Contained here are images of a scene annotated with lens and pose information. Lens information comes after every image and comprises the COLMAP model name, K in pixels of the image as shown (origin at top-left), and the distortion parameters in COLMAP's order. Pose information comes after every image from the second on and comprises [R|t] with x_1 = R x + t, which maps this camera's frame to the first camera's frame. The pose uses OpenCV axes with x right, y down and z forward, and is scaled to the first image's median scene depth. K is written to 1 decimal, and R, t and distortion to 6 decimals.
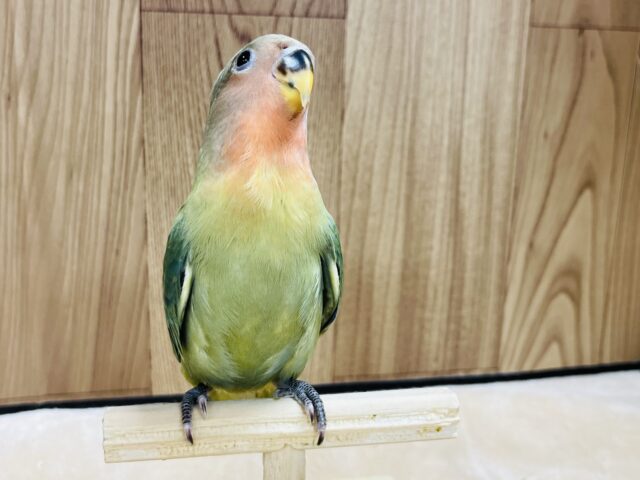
lens RADIAL K [[737.6, 0, 315.8], [0, 737.6, 238.5], [0, 0, 1]] dist [-0.006449, 0.000000]
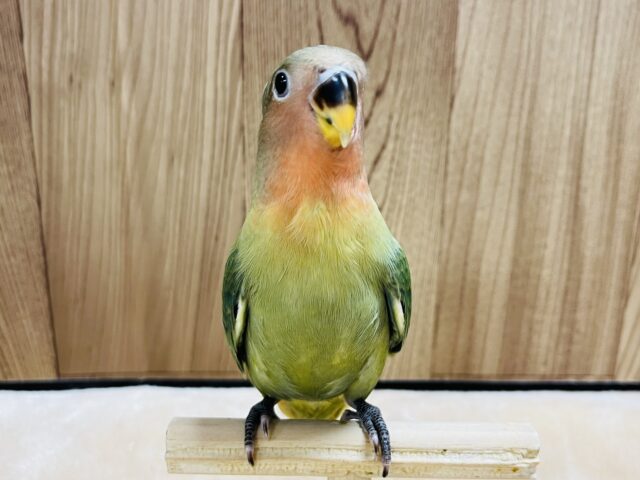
lens RADIAL K [[737.6, 0, 324.6], [0, 737.6, 245.6], [0, 0, 1]] dist [-0.006449, 0.000000]
pose [[0.983243, 0.048521, -0.175726, 0.049465], [-0.035354, 0.996381, 0.077302, -0.052139], [0.178841, -0.069794, 0.981399, 0.043398]]
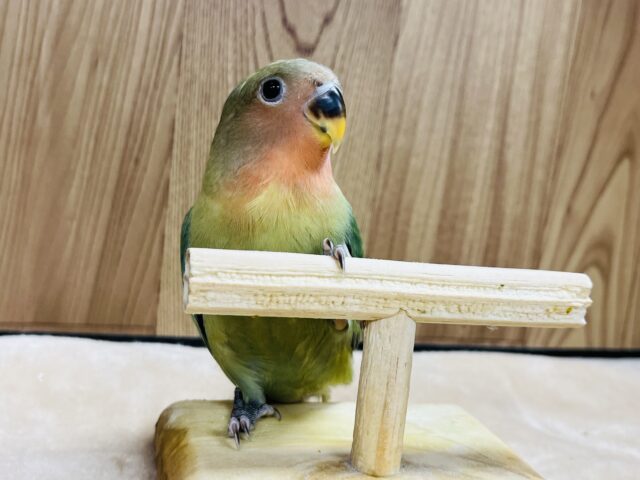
lens RADIAL K [[737.6, 0, 326.4], [0, 737.6, 248.5], [0, 0, 1]] dist [-0.006449, 0.000000]
pose [[0.989731, 0.080405, 0.118181, -0.136845], [-0.071162, 0.994214, -0.080458, 0.170511], [-0.123967, 0.071222, 0.989727, 0.109009]]
